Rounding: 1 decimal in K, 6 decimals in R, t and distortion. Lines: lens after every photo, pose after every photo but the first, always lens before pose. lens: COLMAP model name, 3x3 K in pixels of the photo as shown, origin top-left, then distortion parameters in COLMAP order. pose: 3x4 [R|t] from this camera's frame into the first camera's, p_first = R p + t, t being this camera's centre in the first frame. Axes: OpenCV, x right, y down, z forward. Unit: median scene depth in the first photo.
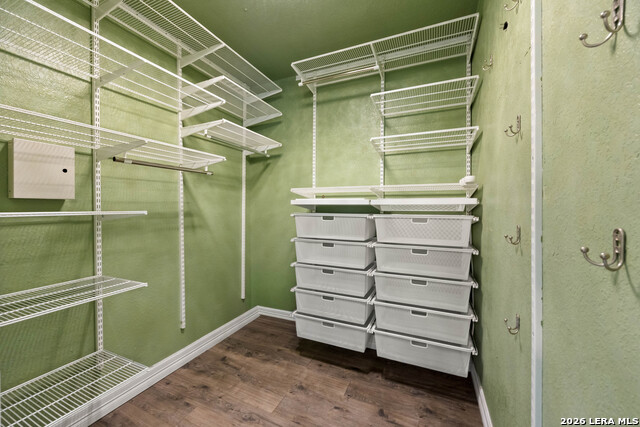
lens RADIAL K [[260.7, 0, 309.1], [0, 260.7, 206.4], [0, 0, 1]] dist [-0.000222, 0.000055]
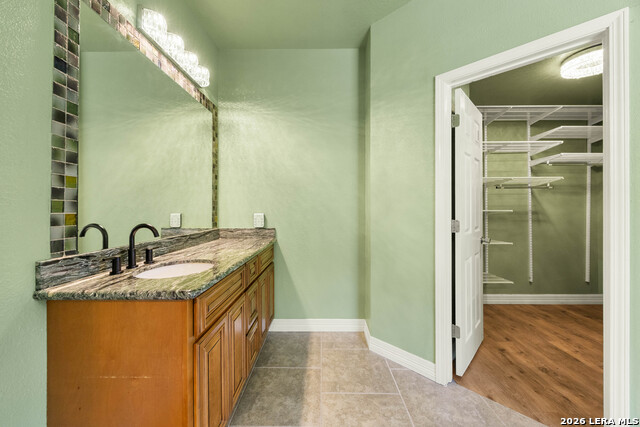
lens RADIAL K [[247.1, 0, 319.0], [0, 247.1, 211.2], [0, 0, 1]] dist [-0.000273, 0.000189]
pose [[0.408982, 0.002759, -0.912538, 0.385208], [0.001829, 0.999991, 0.003843, 0.011802], [0.912541, -0.003240, 0.408973, -0.844375]]
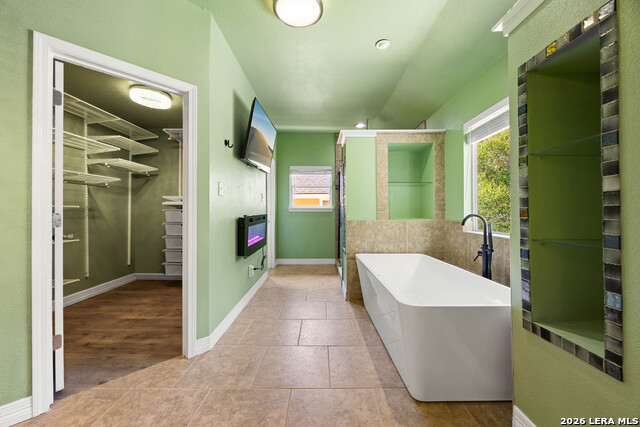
lens RADIAL K [[247.1, 0, 319.0], [0, 247.1, 211.2], [0, 0, 1]] dist [-0.000273, 0.000189]
pose [[0.906461, 0.001063, 0.422288, 0.198938], [0.000008, 0.999997, -0.002534, 0.044963], [-0.422289, 0.002300, 0.906458, -1.067152]]
